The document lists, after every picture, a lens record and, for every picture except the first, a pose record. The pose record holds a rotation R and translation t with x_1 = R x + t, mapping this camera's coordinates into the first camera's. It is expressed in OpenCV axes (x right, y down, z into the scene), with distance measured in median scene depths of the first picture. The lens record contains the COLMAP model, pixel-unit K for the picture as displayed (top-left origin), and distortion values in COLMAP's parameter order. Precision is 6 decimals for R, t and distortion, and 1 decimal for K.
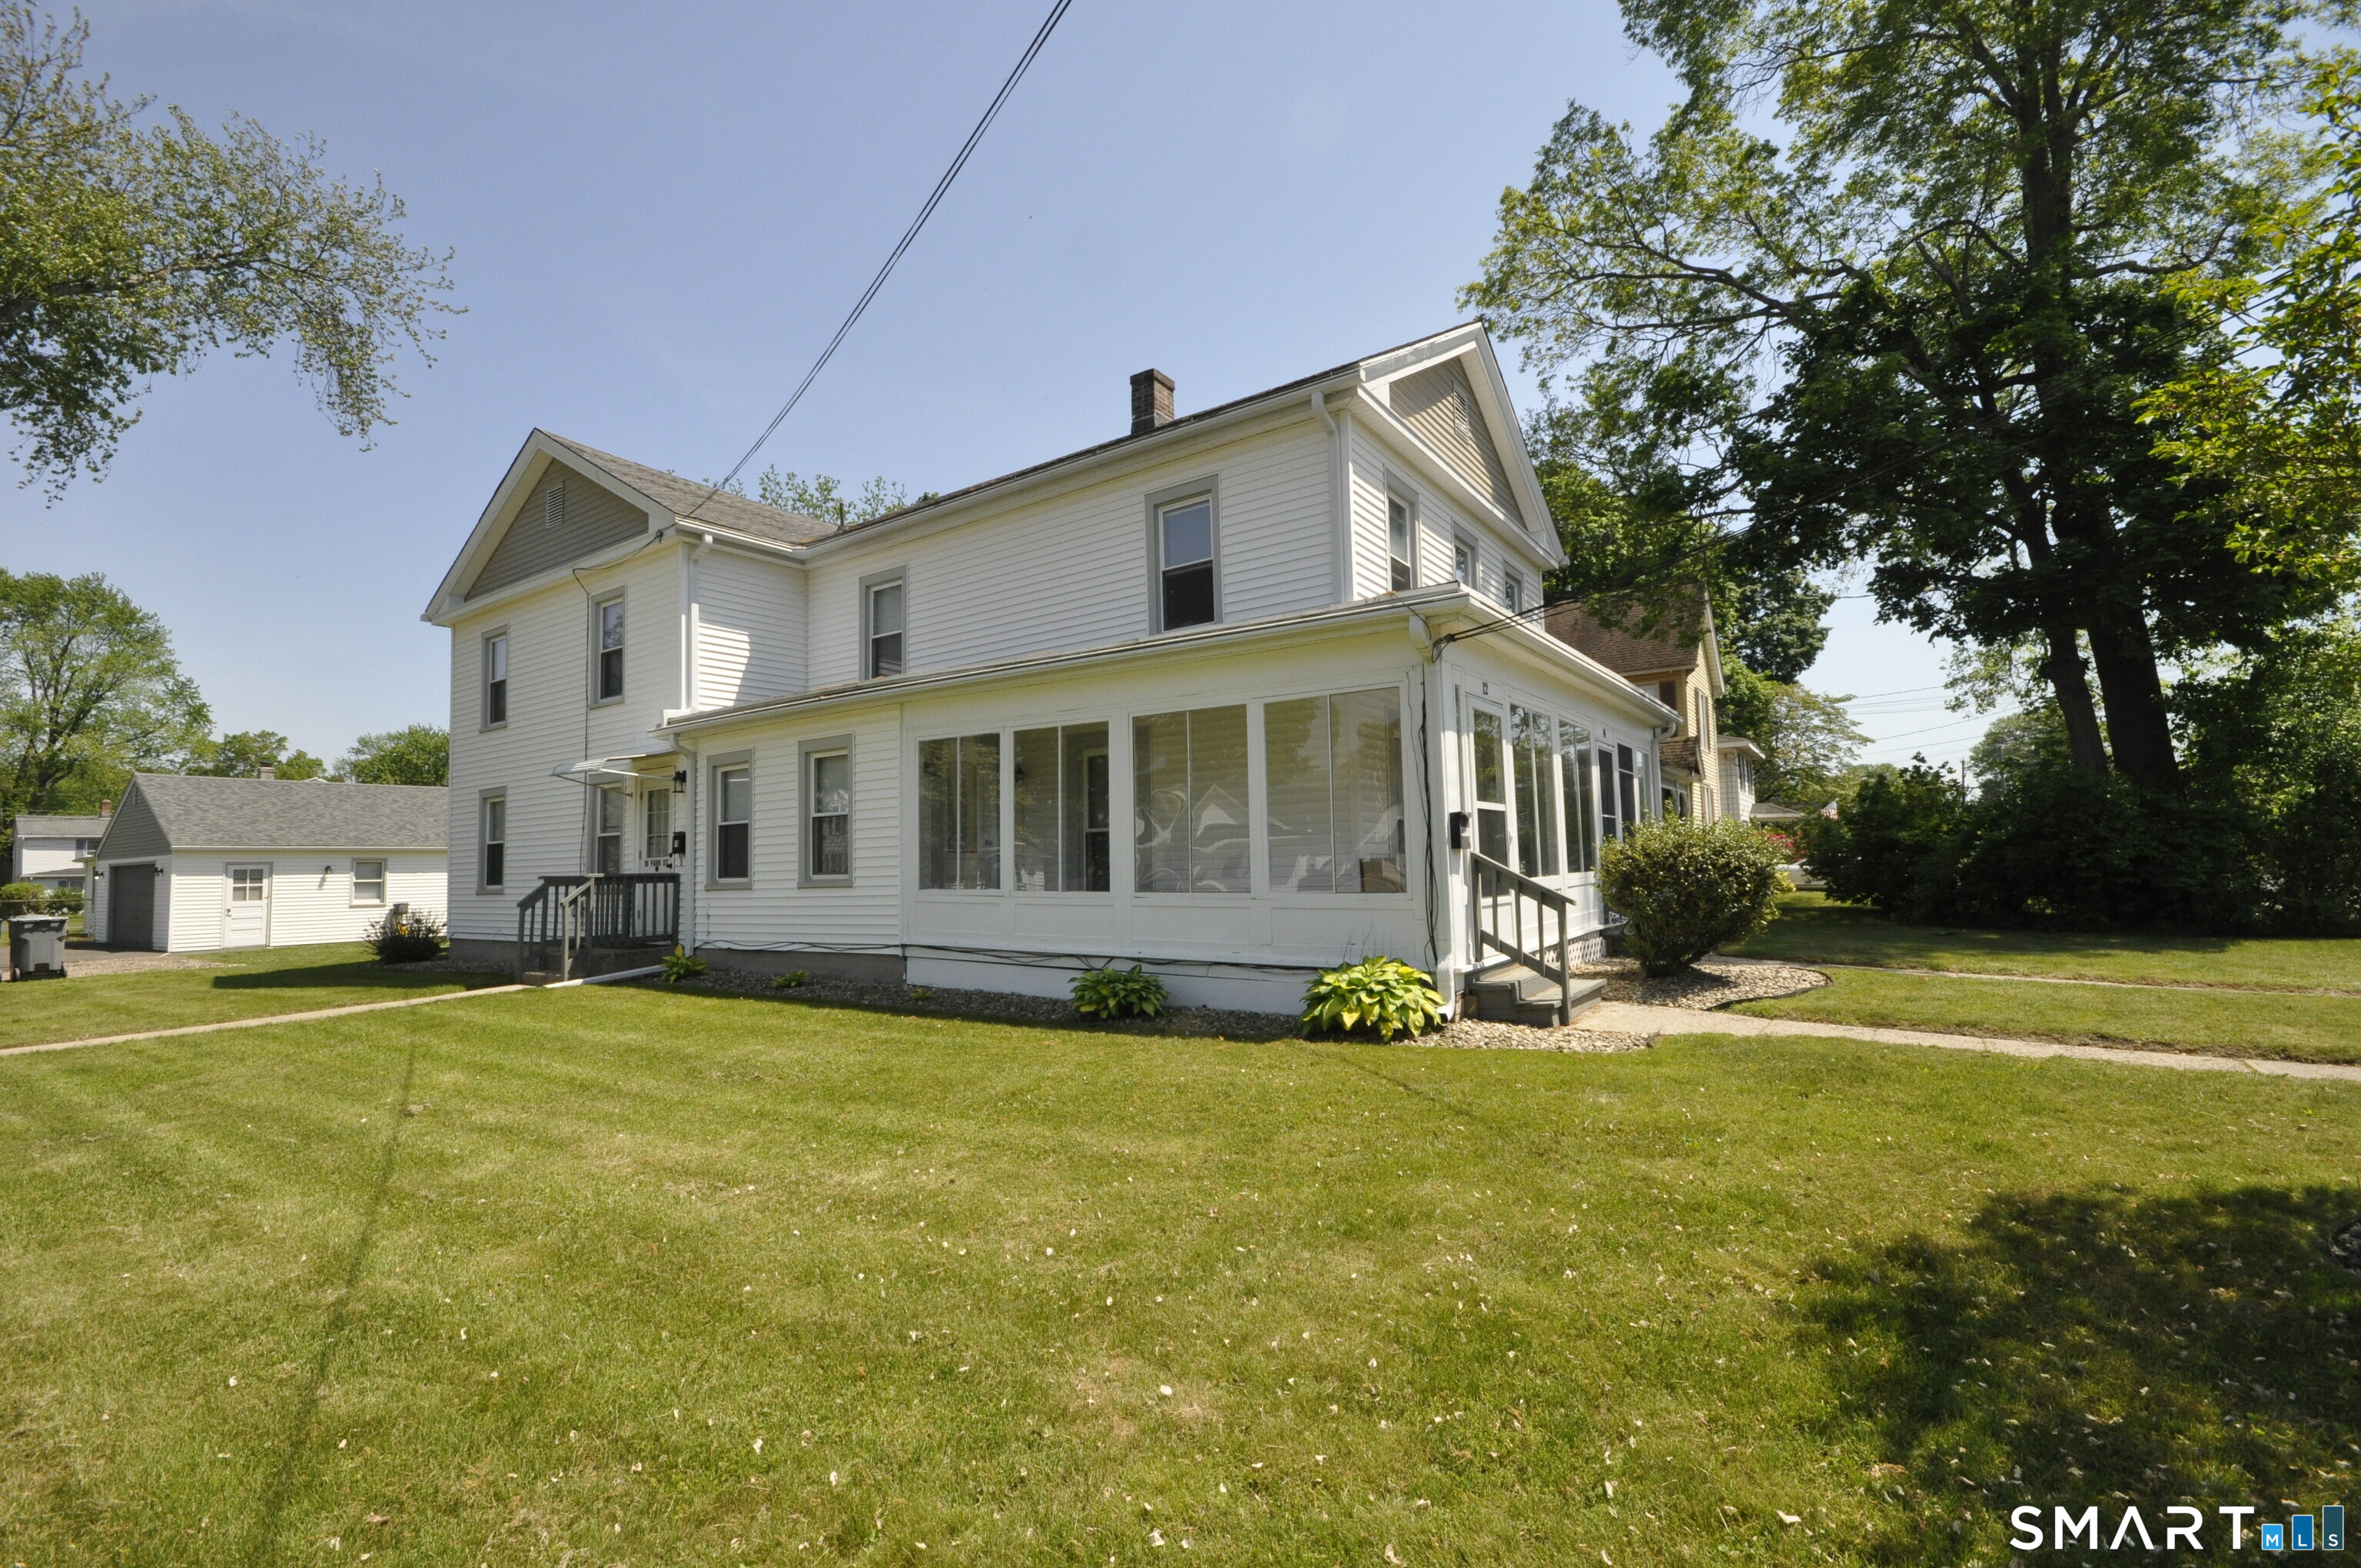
lens RADIAL K [[1002.9, 0, 1180.5], [0, 1002.9, 784.0], [0, 0, 1]] dist [-0.010780, 0.000199]
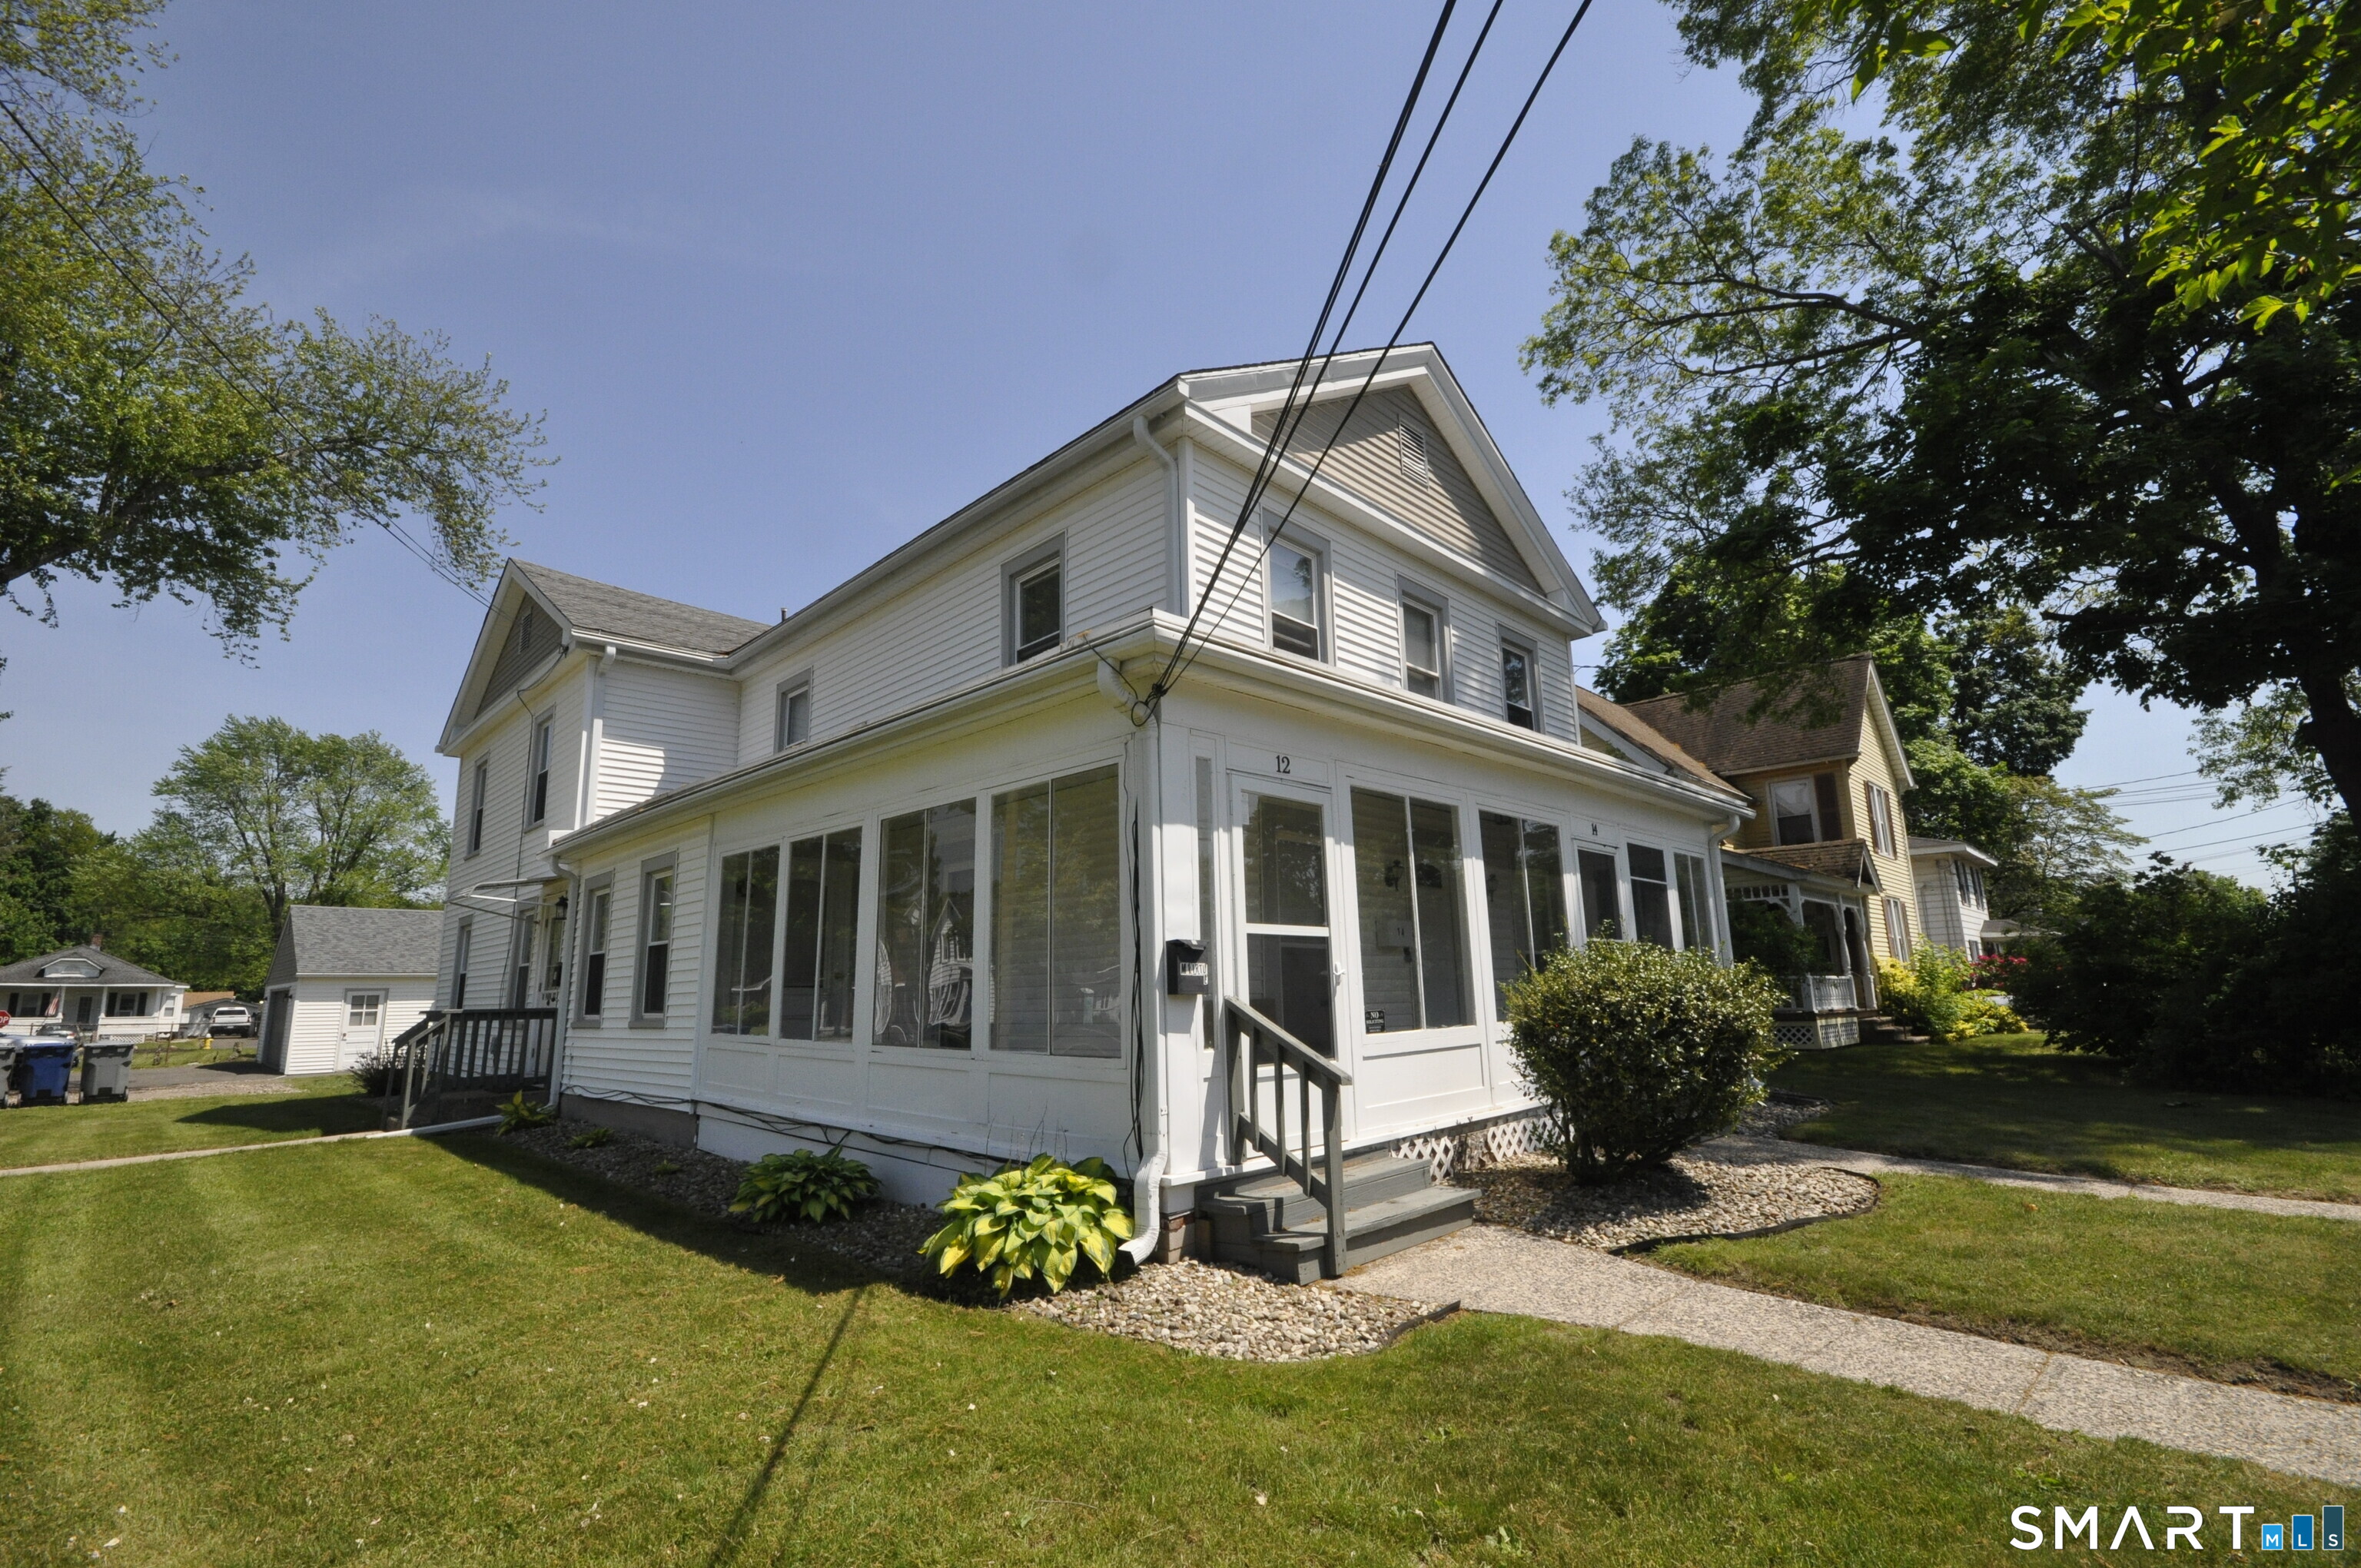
lens RADIAL K [[1013.5, 0, 1178.6], [0, 1013.5, 791.8], [0, 0, 1]] dist [-0.010915, -0.000473]
pose [[0.983931, -0.031225, -0.175798, 0.182196], [0.011314, 0.993514, -0.113144, 0.002412], [0.178190, 0.109336, 0.977903, 0.141266]]
